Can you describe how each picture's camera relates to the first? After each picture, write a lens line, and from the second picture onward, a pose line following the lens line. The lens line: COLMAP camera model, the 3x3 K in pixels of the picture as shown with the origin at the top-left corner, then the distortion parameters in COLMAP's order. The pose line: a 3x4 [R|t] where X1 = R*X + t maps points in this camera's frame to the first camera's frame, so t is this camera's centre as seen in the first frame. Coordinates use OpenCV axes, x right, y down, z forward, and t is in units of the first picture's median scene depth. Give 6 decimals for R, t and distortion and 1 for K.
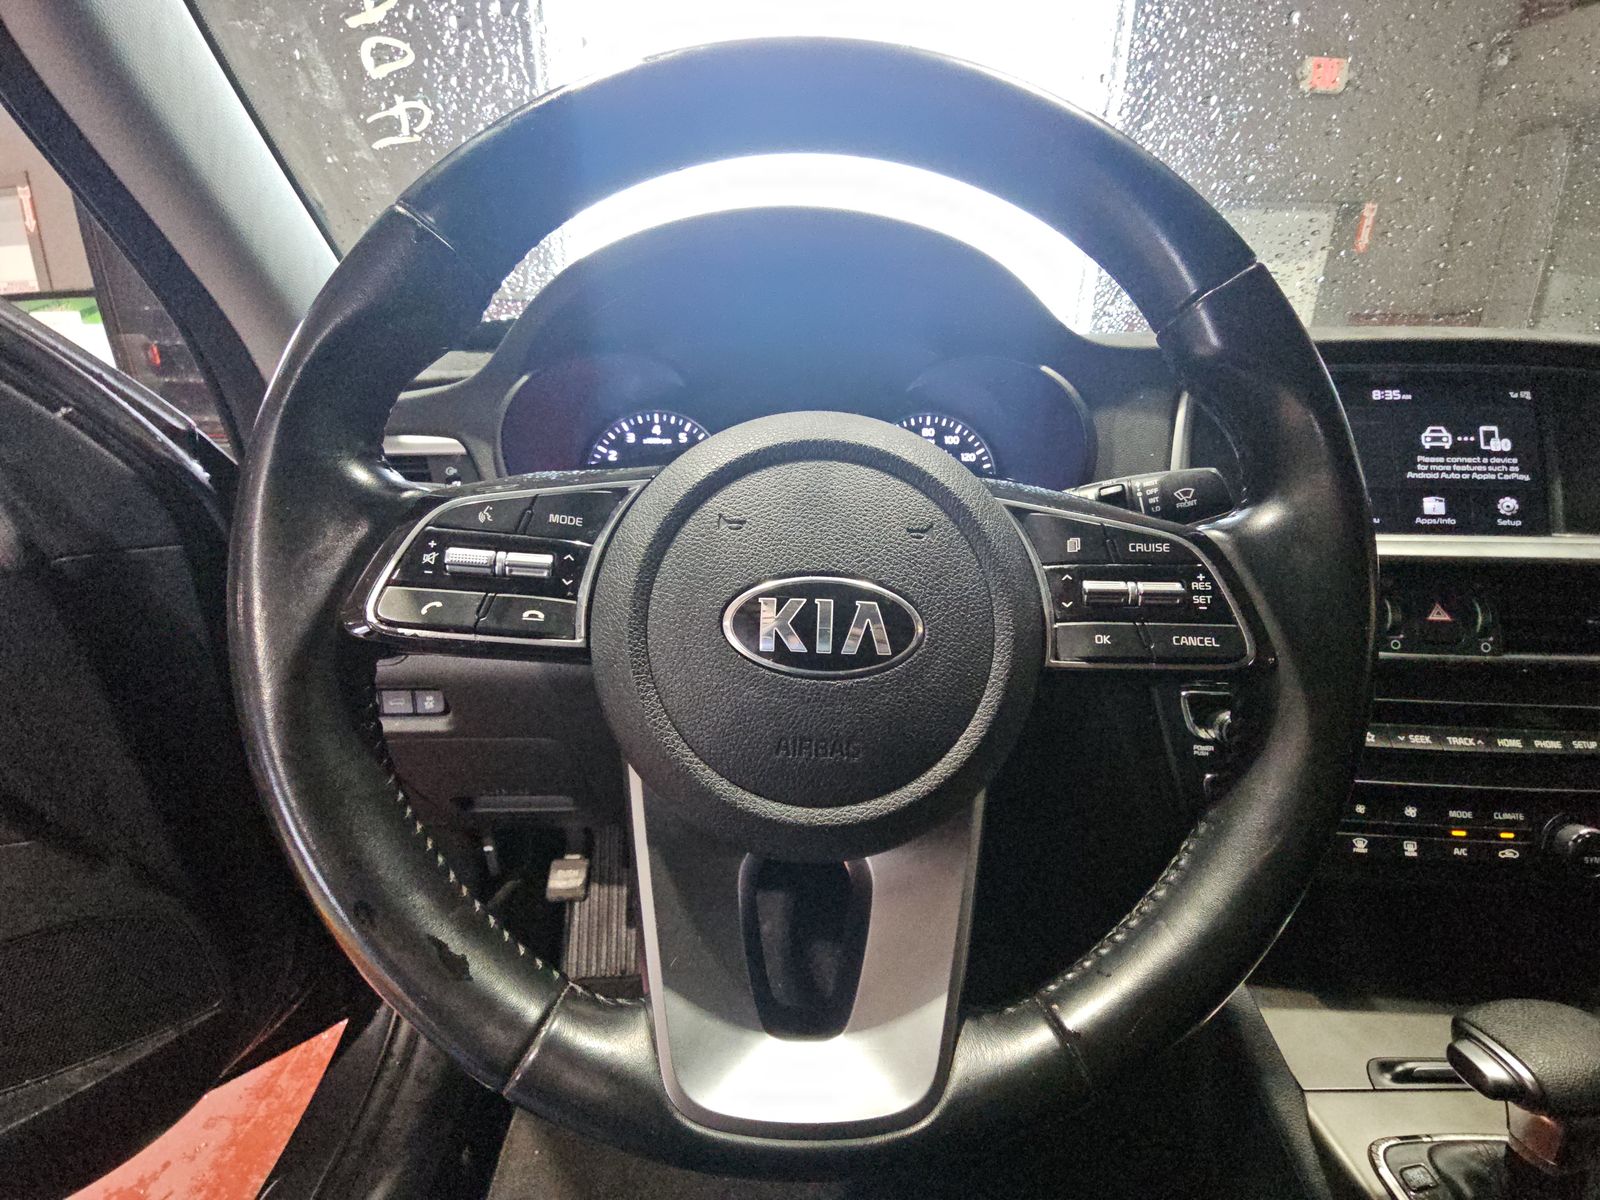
lens RADIAL K [[635.8, 0, 797.2], [0, 635.8, 610.8], [0, 0, 1]] dist [0.000703, -0.002421]
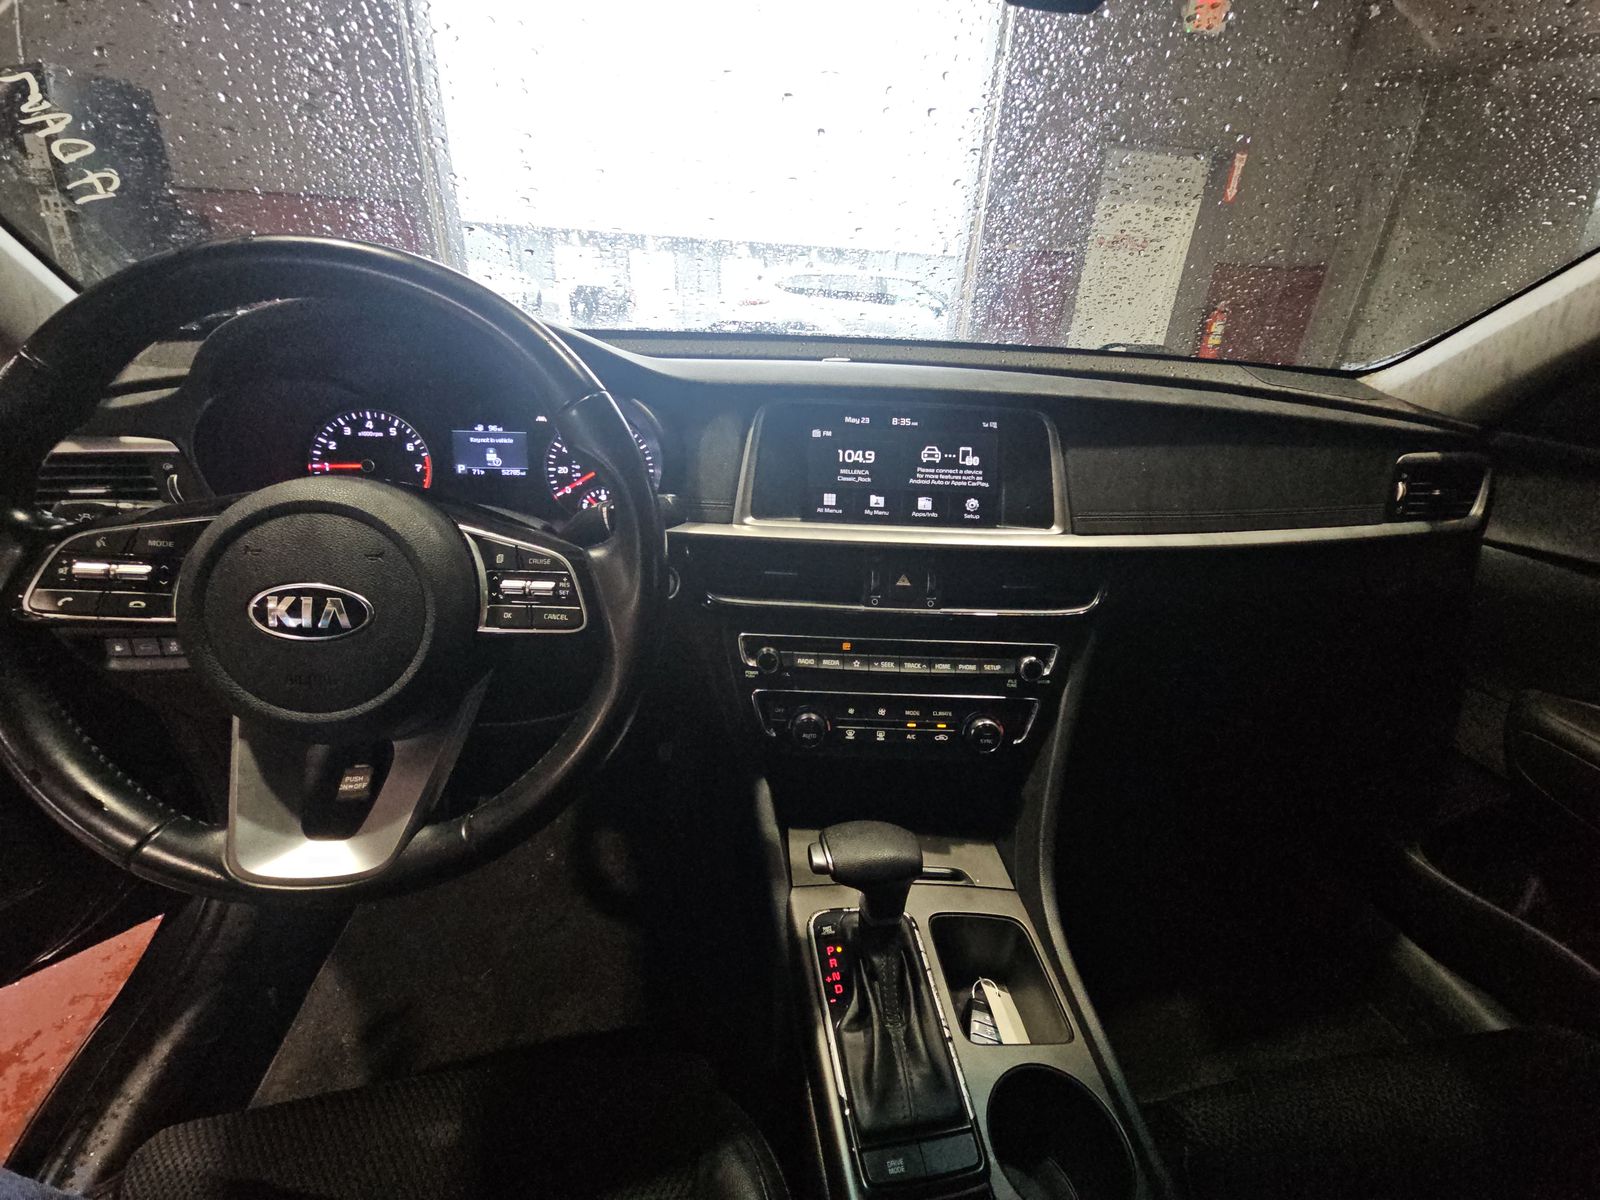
lens RADIAL K [[635.8, 0, 800.6], [0, 635.8, 612.2], [0, 0, 1]] dist [0.000703, -0.002421]
pose [[0.994520, -0.006110, 0.104369, 0.588809], [-0.006401, 0.992859, 0.119123, -0.094211], [-0.104352, -0.119138, 0.987379, -0.424541]]
